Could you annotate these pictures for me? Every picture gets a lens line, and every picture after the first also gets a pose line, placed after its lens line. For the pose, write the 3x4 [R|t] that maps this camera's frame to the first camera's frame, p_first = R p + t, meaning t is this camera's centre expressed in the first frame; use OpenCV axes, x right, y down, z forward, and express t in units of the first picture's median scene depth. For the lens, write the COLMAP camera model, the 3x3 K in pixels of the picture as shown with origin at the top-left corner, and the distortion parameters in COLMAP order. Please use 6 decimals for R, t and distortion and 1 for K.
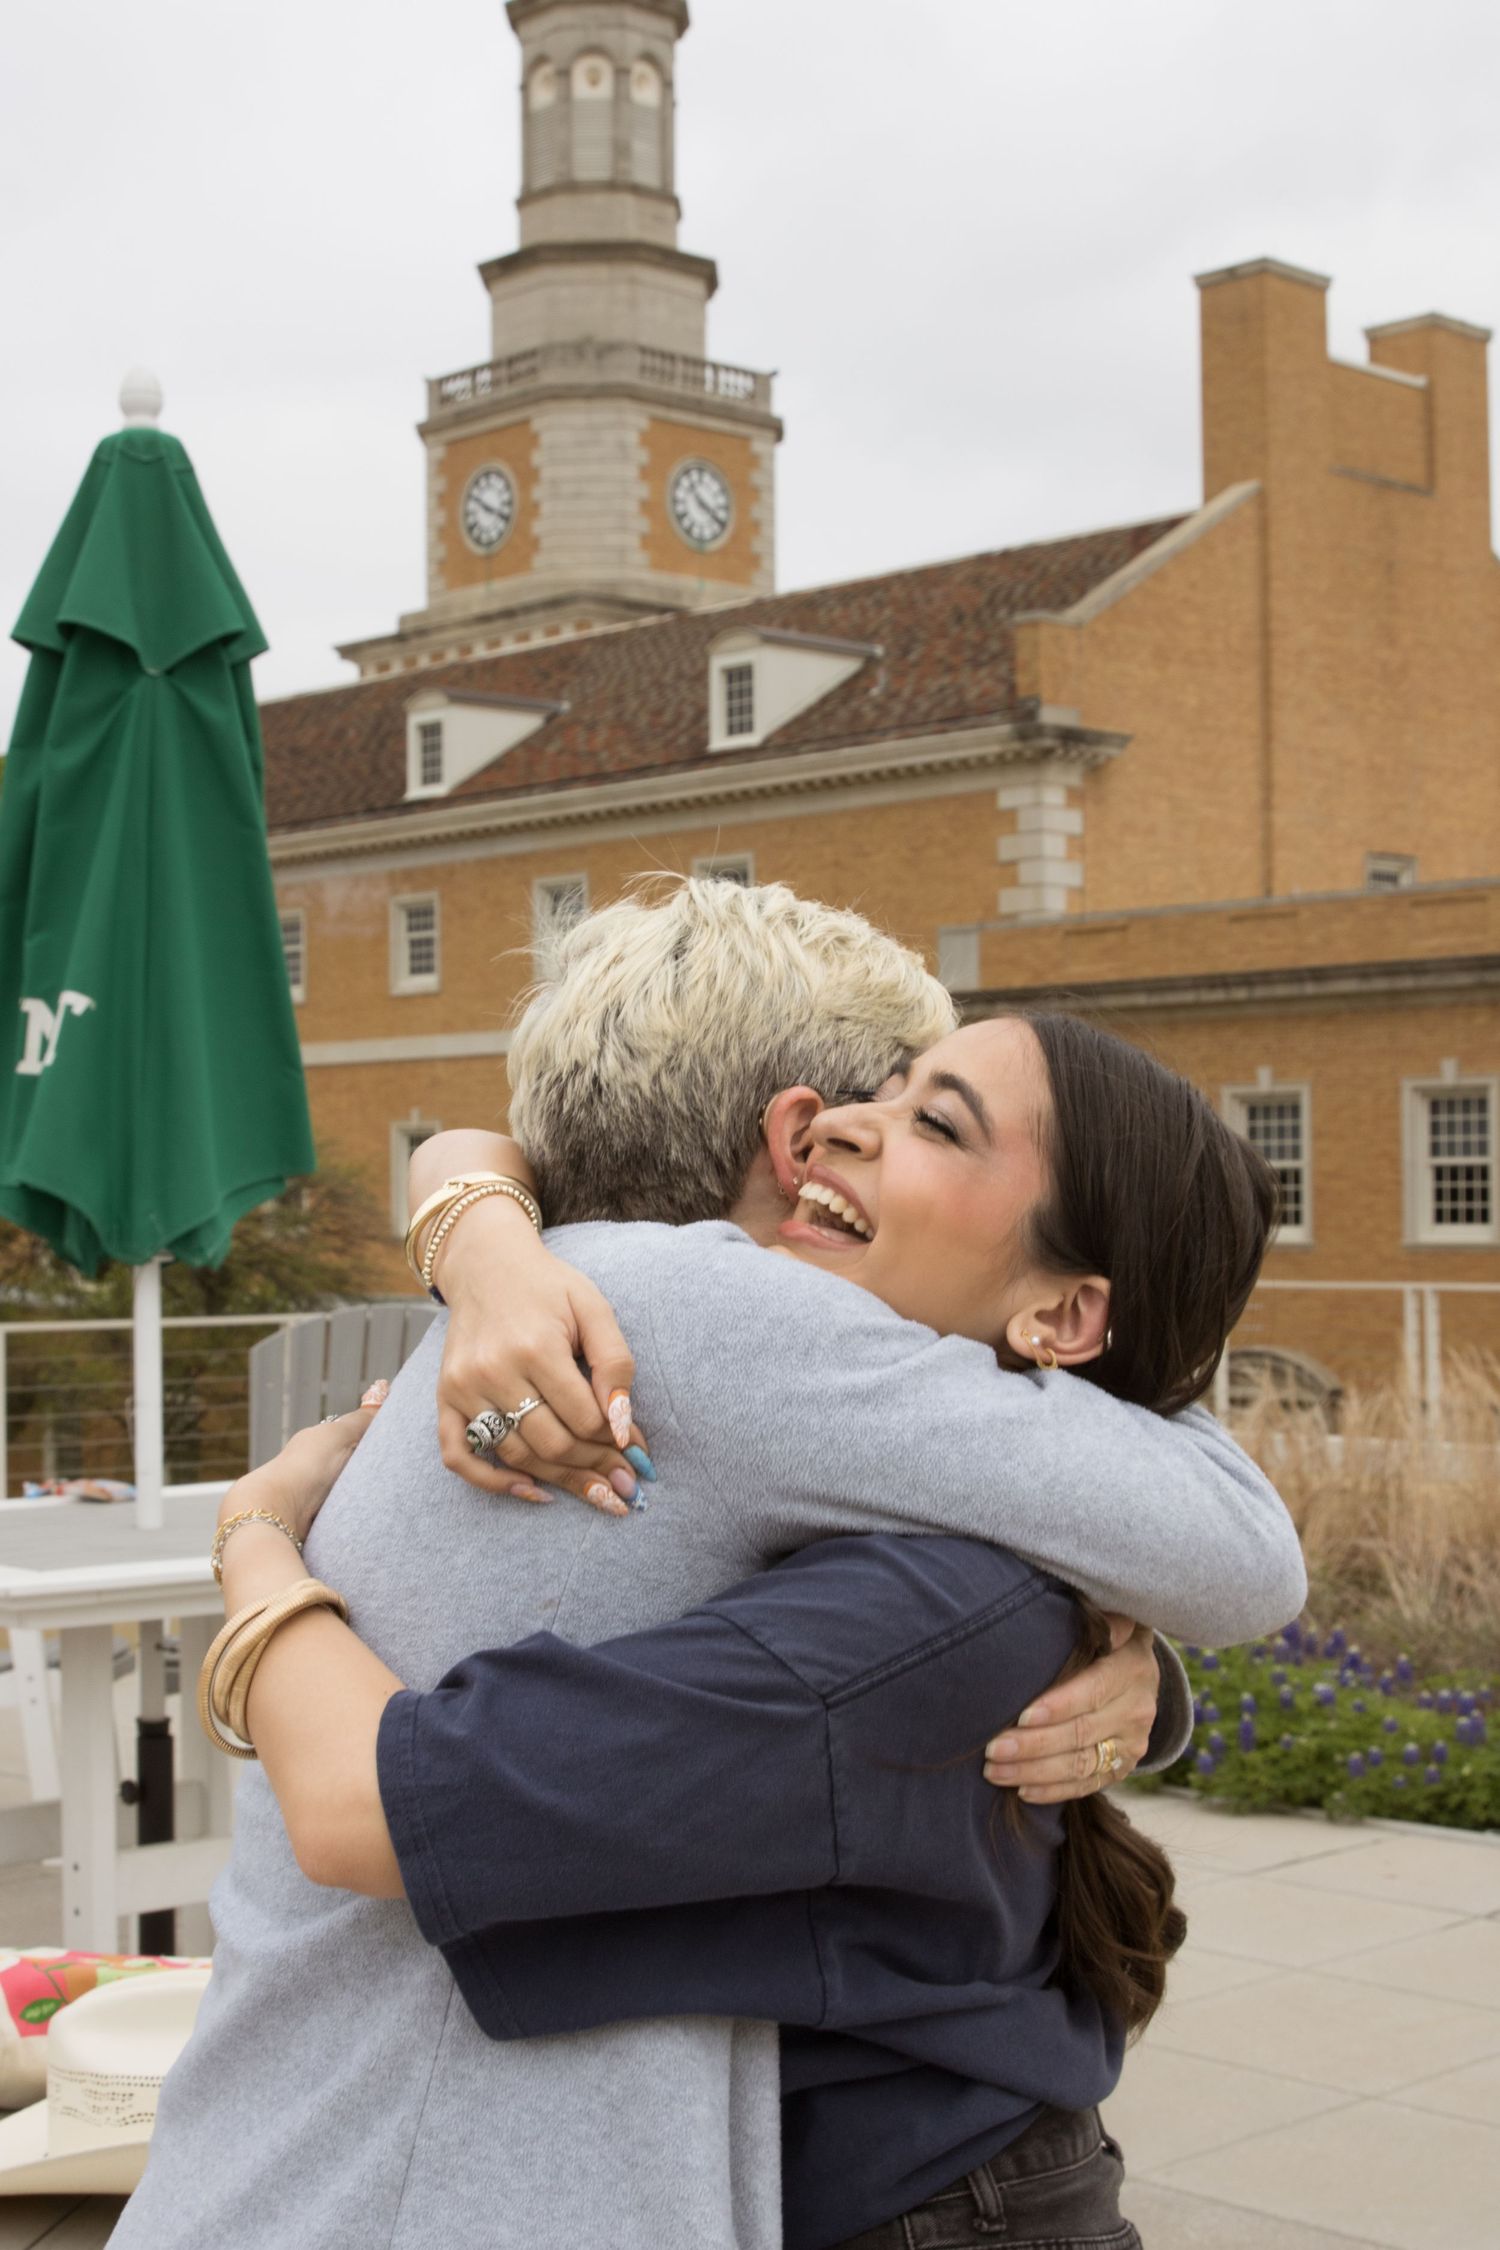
lens RADIAL K [[3298.2, 0, 750.0], [0, 3298.2, 1125.0], [0, 0, 1]] dist [-0.123058, 0.078858]
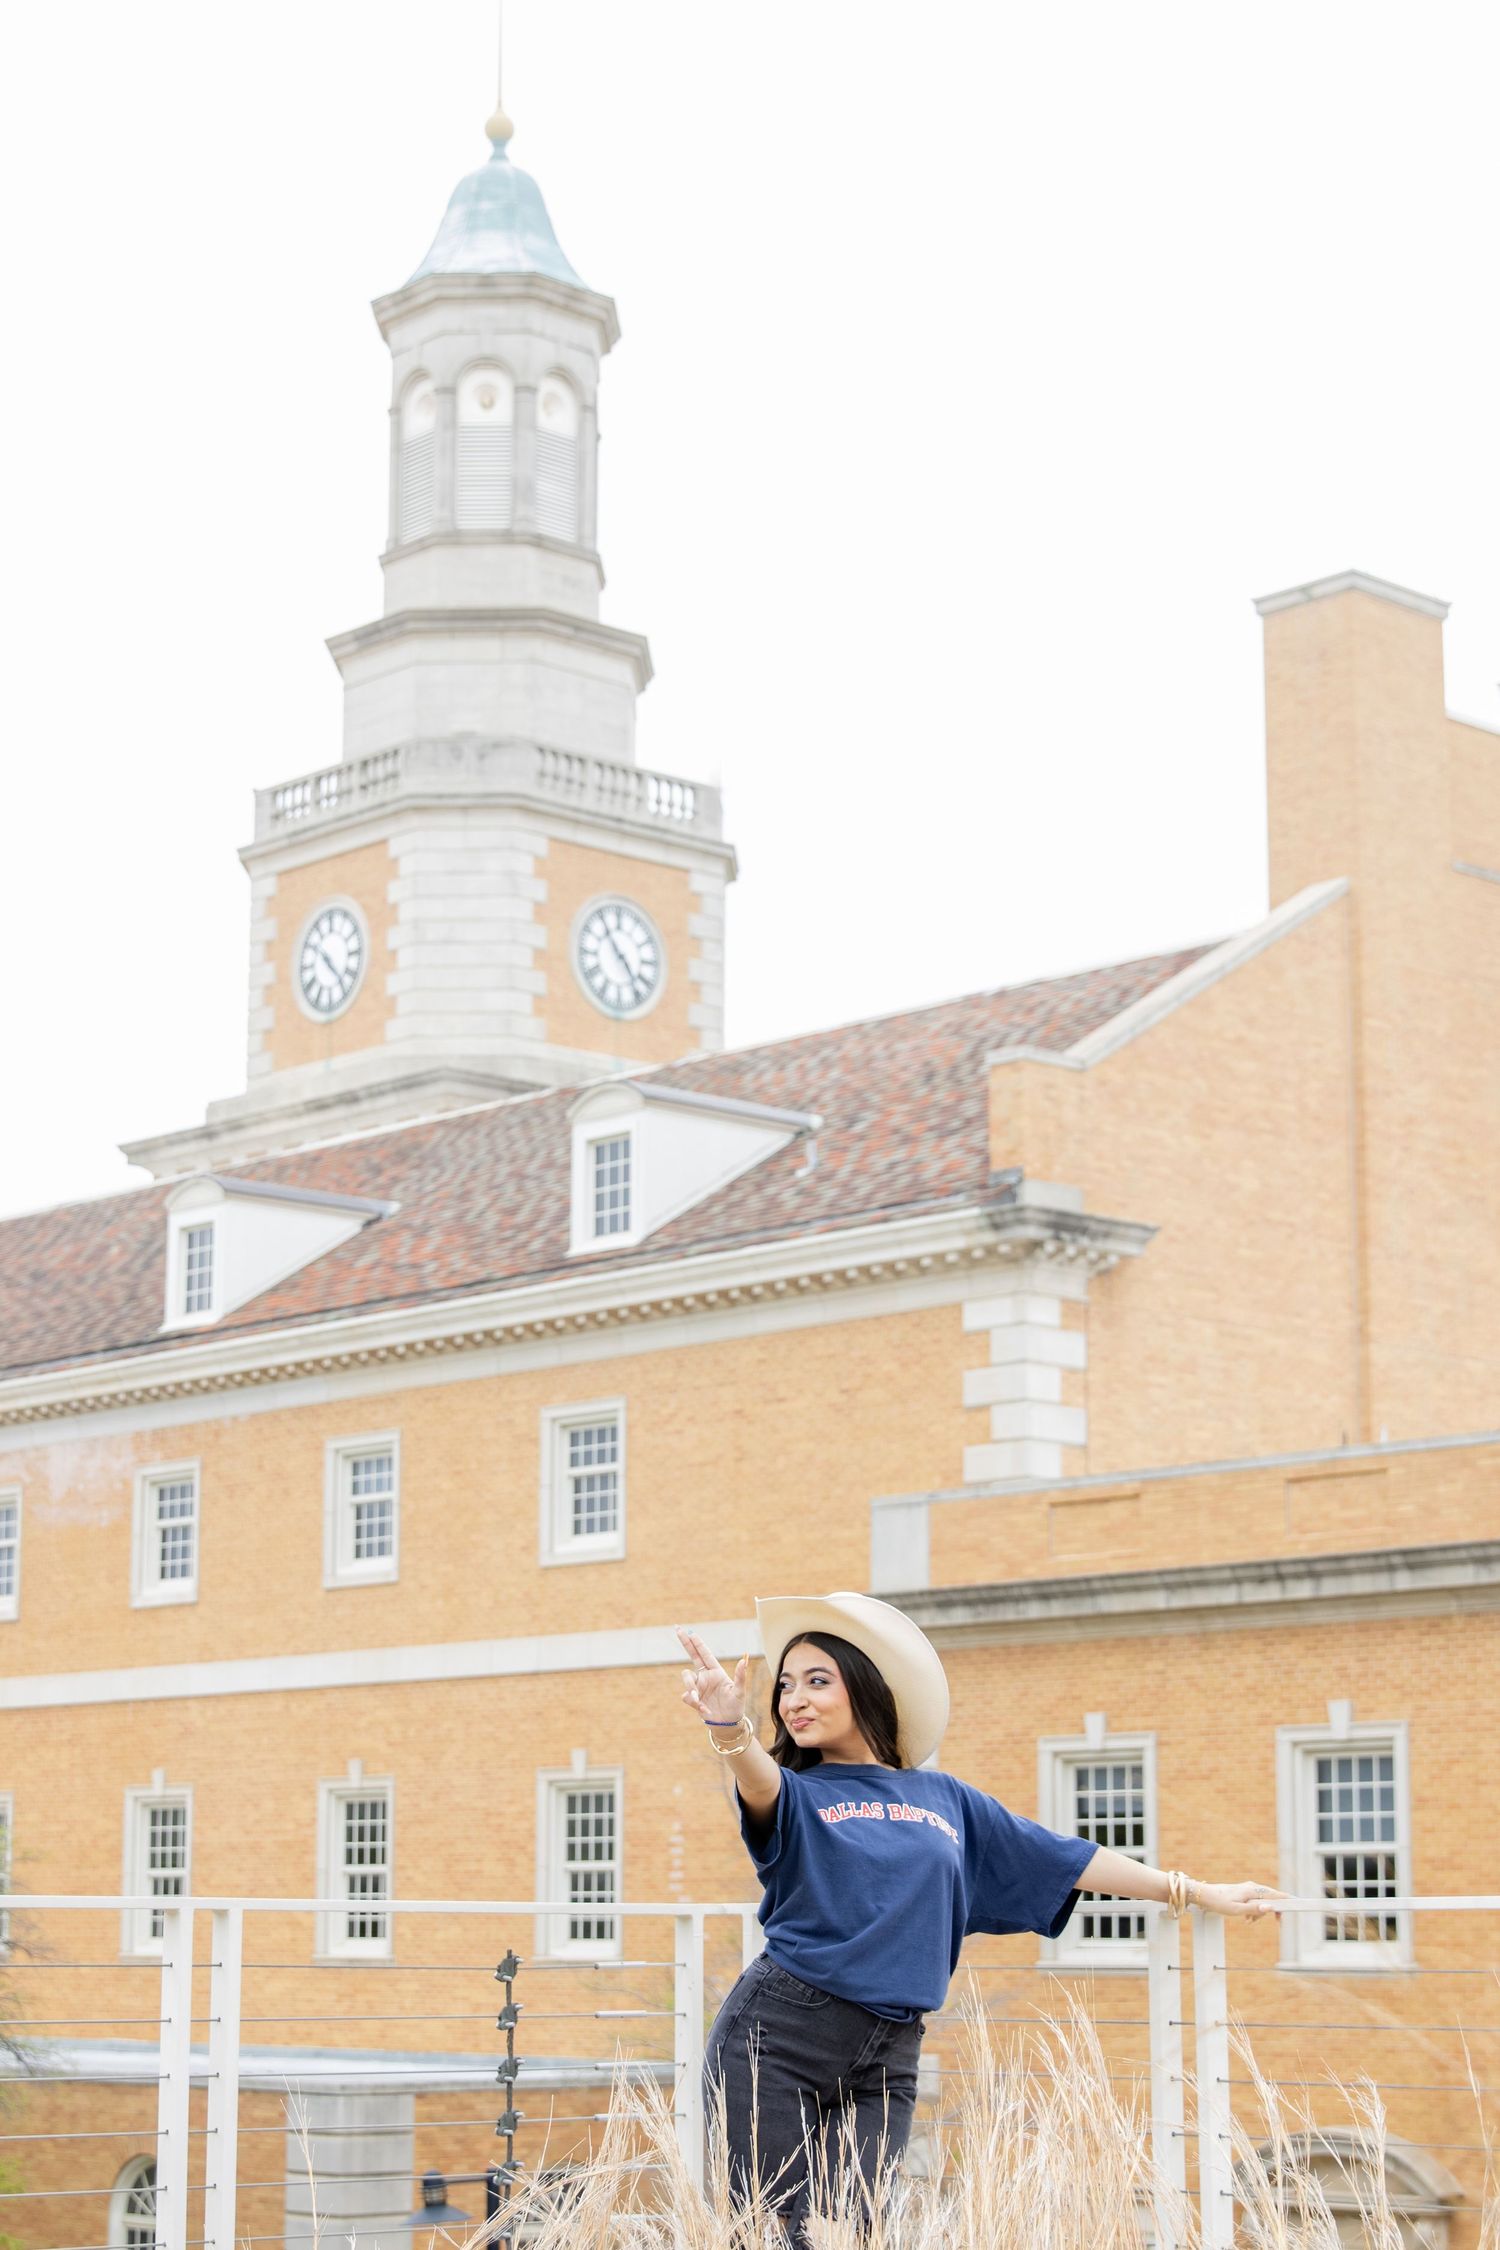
lens RADIAL K [[4132.8, 0, 750.0], [0, 4132.8, 1125.0], [0, 0, 1]] dist [-0.059803, -0.115475]
pose [[0.999814, 0.007682, -0.017694, 0.039100], [-0.010633, 0.984809, -0.173316, 0.010573], [0.016094, 0.173472, 0.984707, 0.117899]]
